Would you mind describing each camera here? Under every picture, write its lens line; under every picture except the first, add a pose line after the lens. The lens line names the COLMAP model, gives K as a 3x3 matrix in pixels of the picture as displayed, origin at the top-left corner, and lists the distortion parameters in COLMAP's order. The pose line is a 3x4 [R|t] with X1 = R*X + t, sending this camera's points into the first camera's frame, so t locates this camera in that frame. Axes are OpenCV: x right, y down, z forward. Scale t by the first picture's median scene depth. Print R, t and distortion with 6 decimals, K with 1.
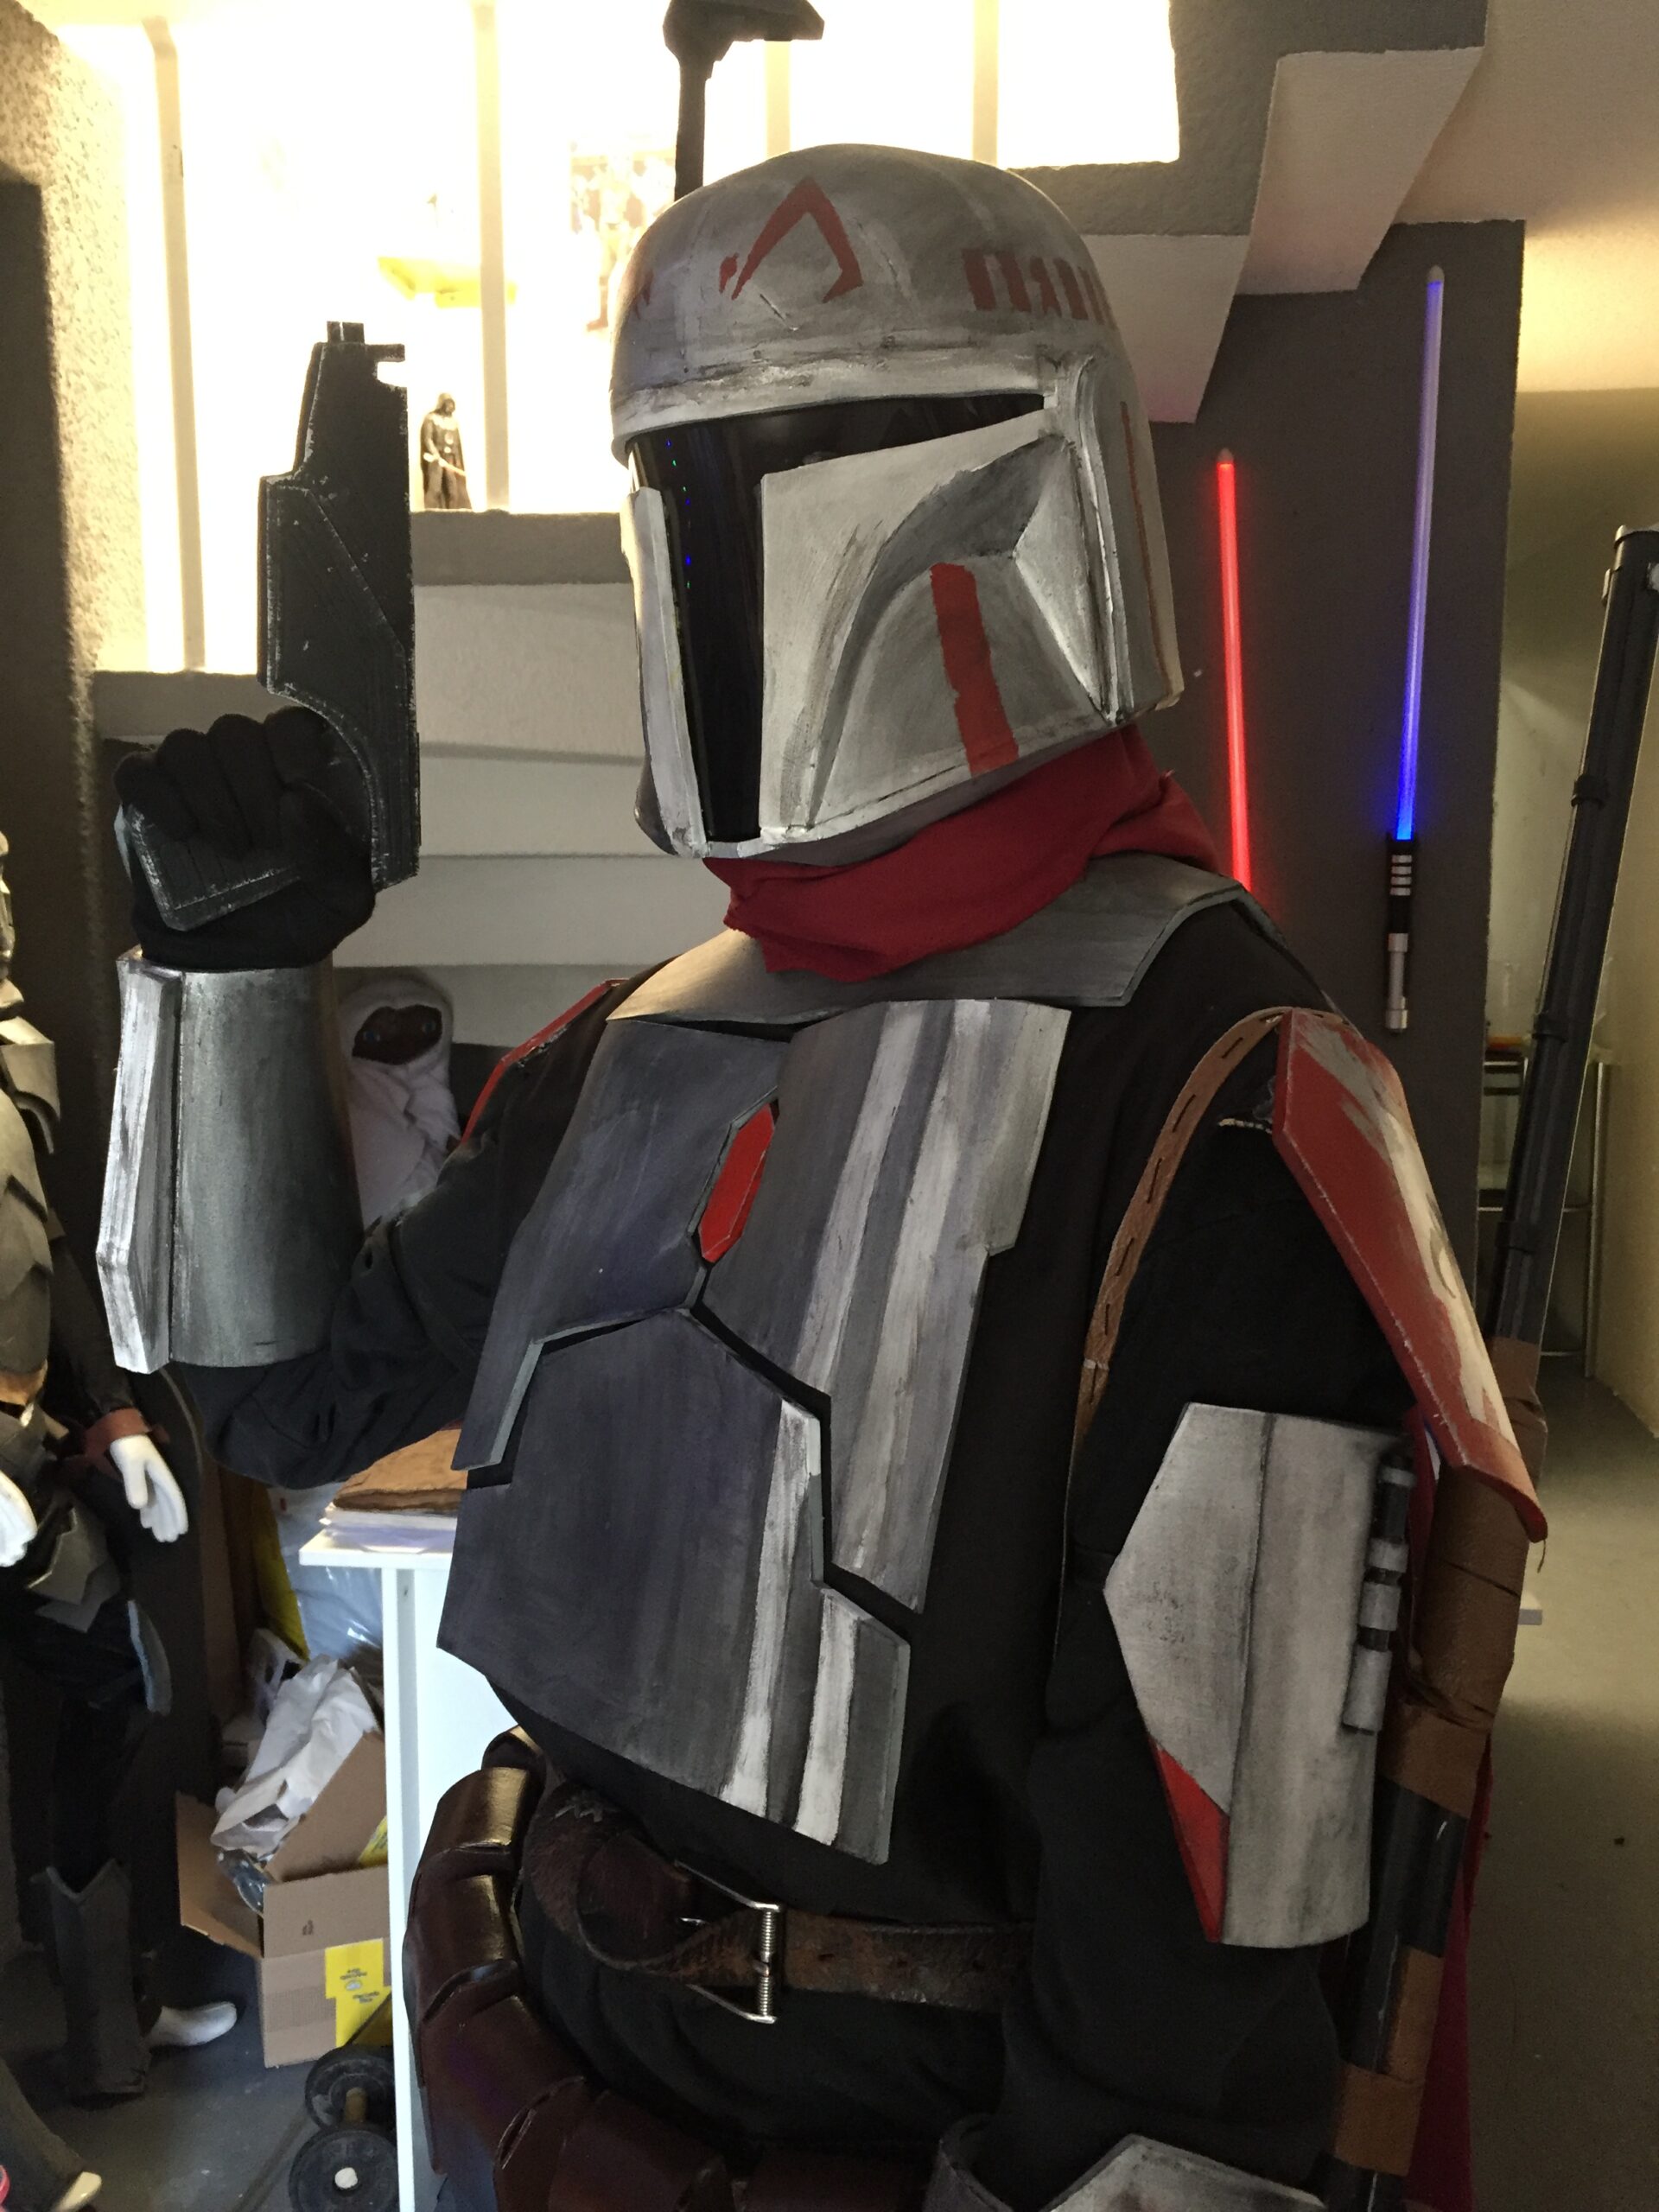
lens RADIAL K [[1931.7, 0, 812.0], [0, 1931.7, 1108.6], [0, 0, 1]] dist [0.090740, -0.138964]
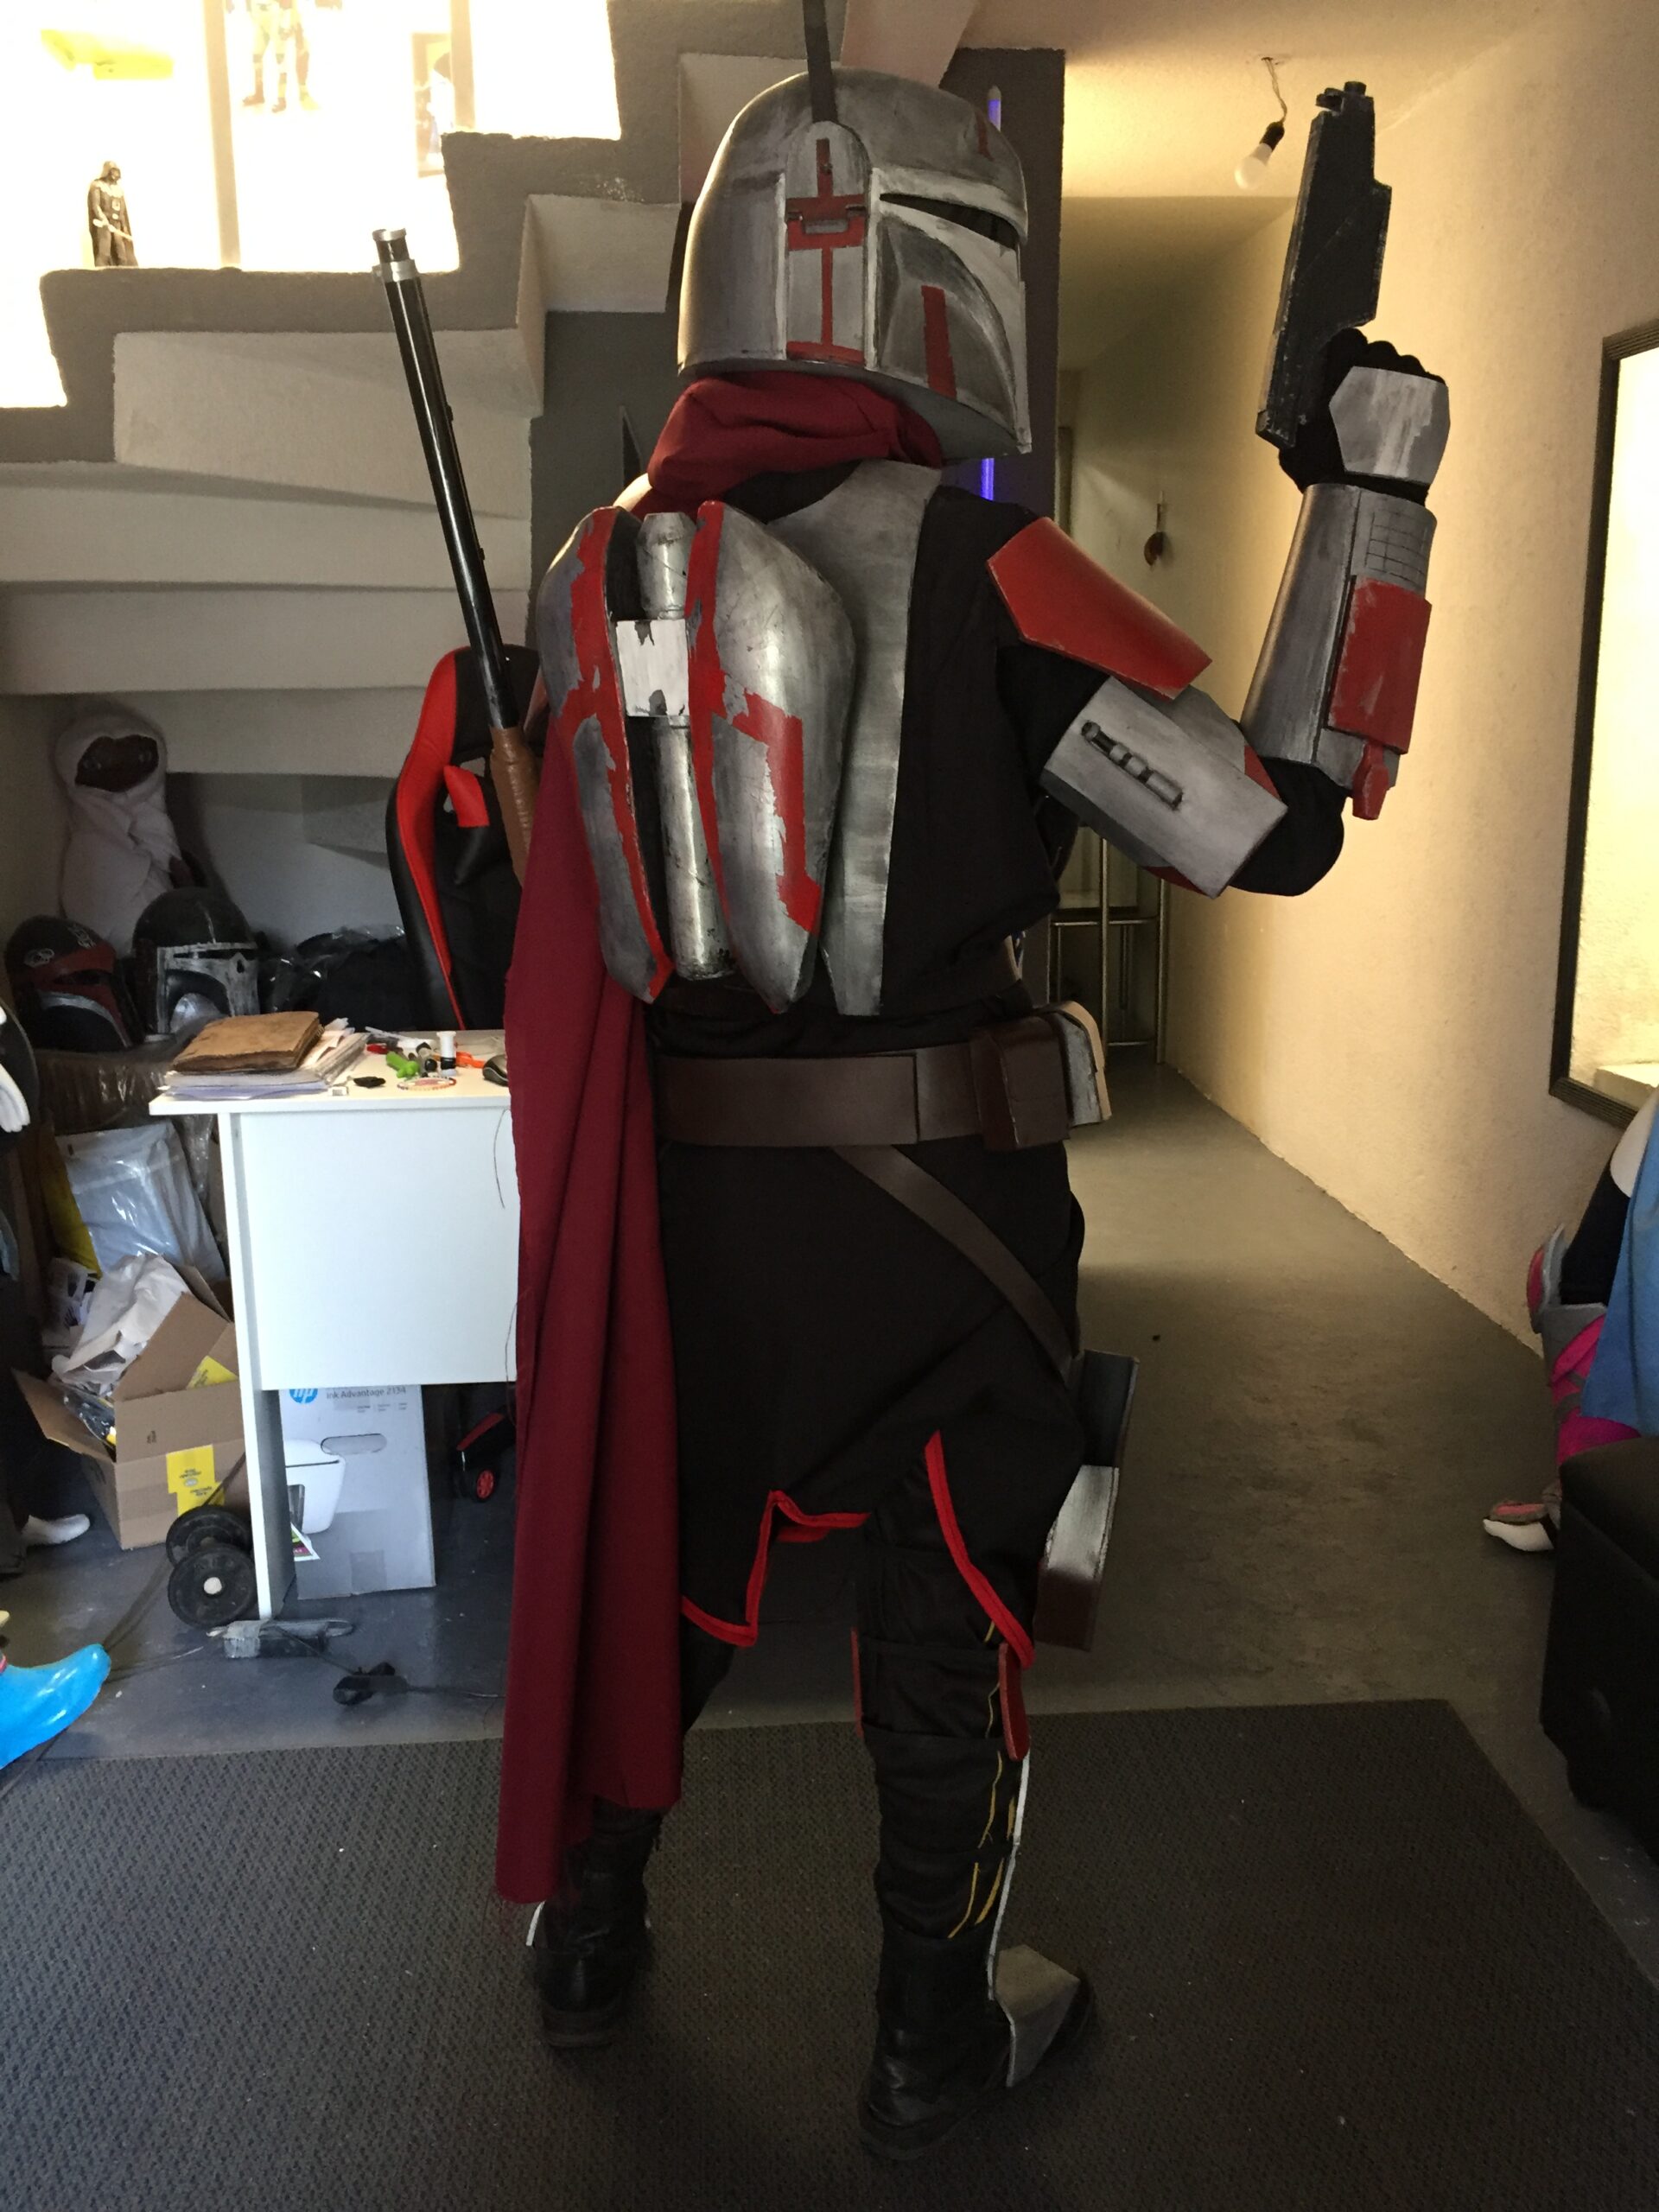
lens RADIAL K [[1931.7, 0, 823.8], [0, 1931.7, 1099.9], [0, 0, 1]] dist [0.090740, -0.138964]
pose [[0.981691, -0.051463, 0.183398, -0.041610], [0.034916, 0.995115, 0.092339, 0.081331], [-0.187254, -0.084244, 0.978692, -0.227674]]
